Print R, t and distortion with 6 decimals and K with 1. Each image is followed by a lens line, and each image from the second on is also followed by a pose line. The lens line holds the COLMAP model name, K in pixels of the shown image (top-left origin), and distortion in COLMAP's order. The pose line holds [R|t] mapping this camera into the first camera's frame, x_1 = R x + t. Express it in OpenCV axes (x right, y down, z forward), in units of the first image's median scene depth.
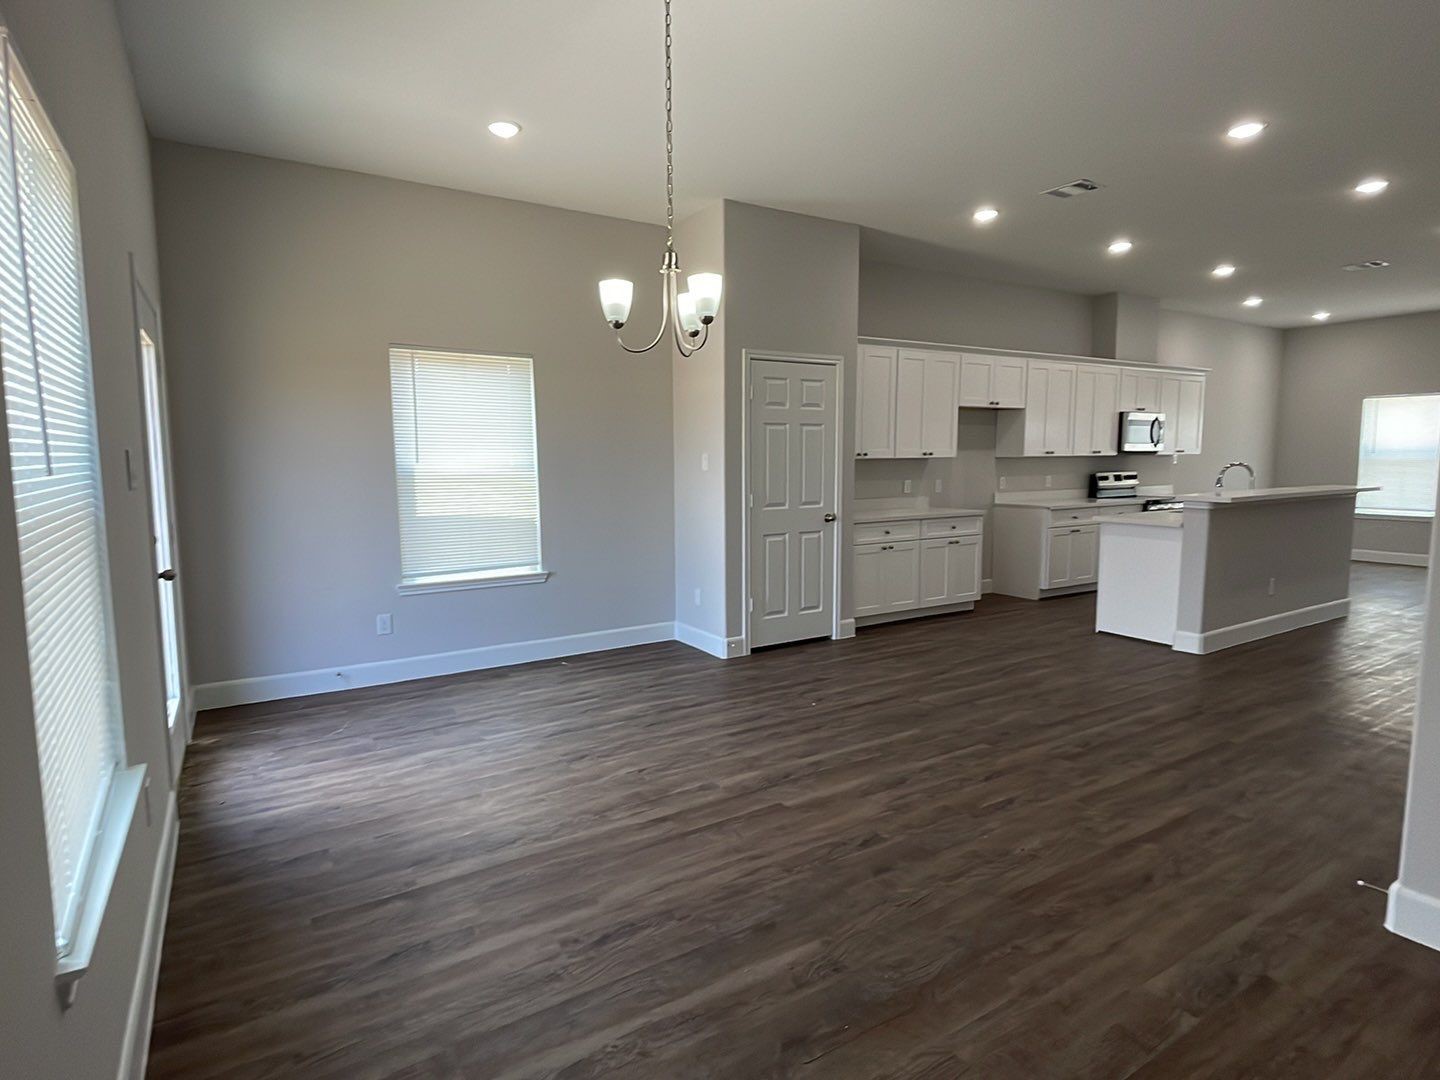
lens RADIAL K [[765.8, 0, 713.4], [0, 765.8, 541.9], [0, 0, 1]] dist [0.056710, -0.049608]
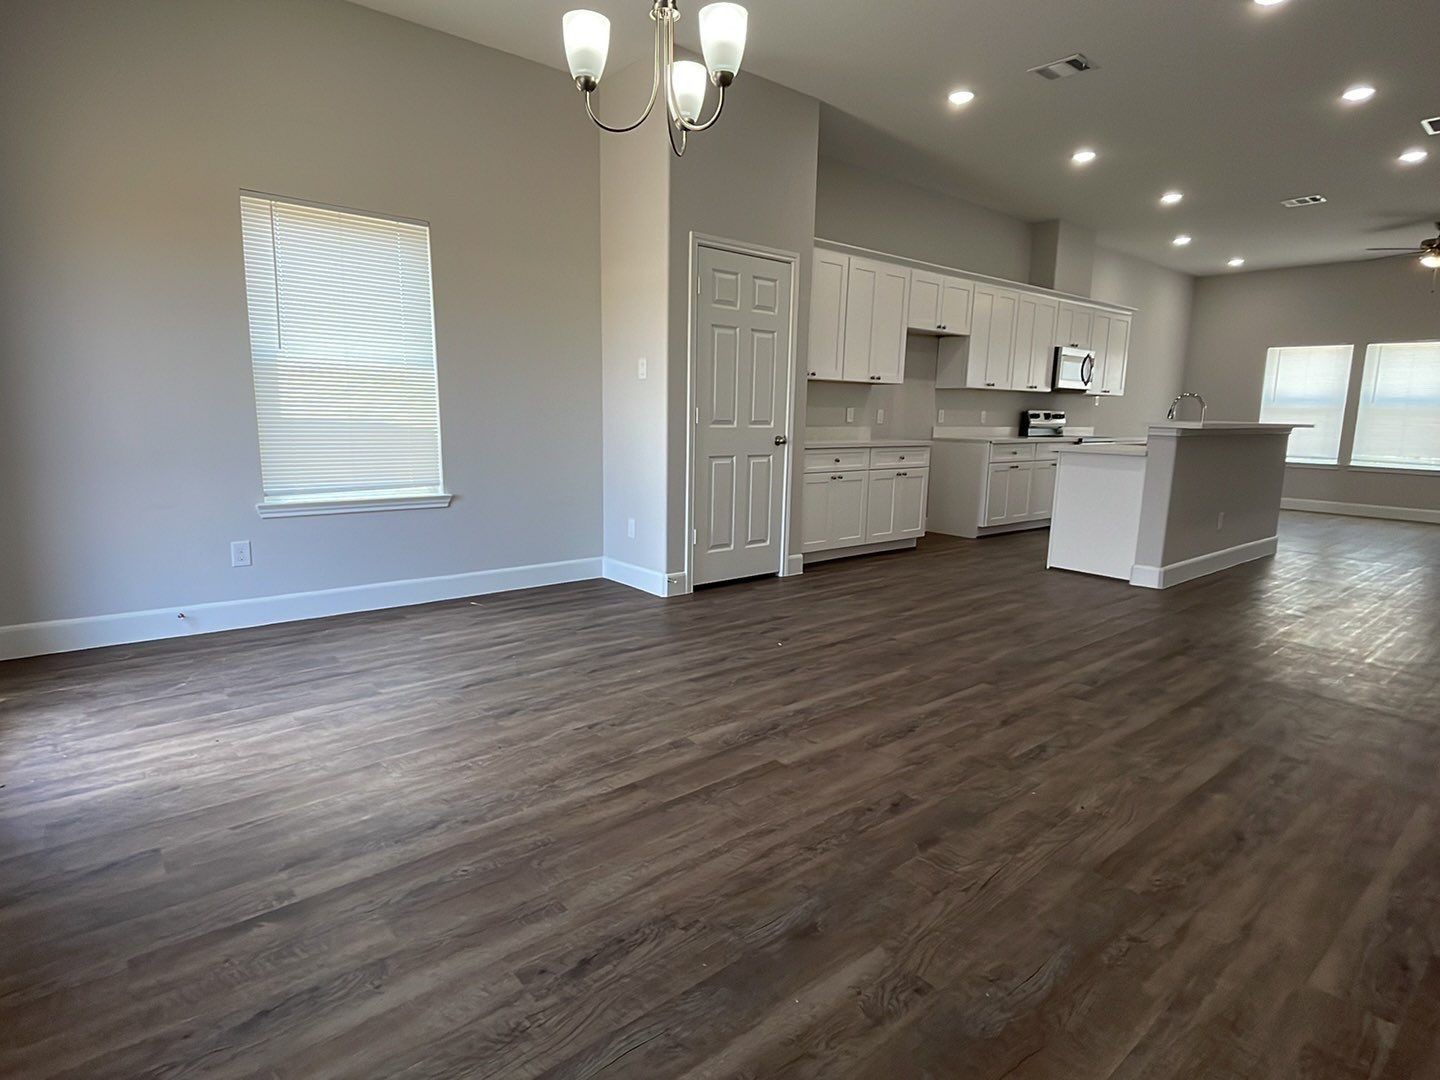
lens RADIAL K [[765.8, 0, 713.4], [0, 765.8, 541.9], [0, 0, 1]] dist [0.056710, -0.049608]
pose [[0.990379, 0.004348, 0.138311, -0.067632], [-0.012676, 0.998154, 0.059391, 0.048693], [-0.137797, -0.060573, 0.988607, 0.173563]]
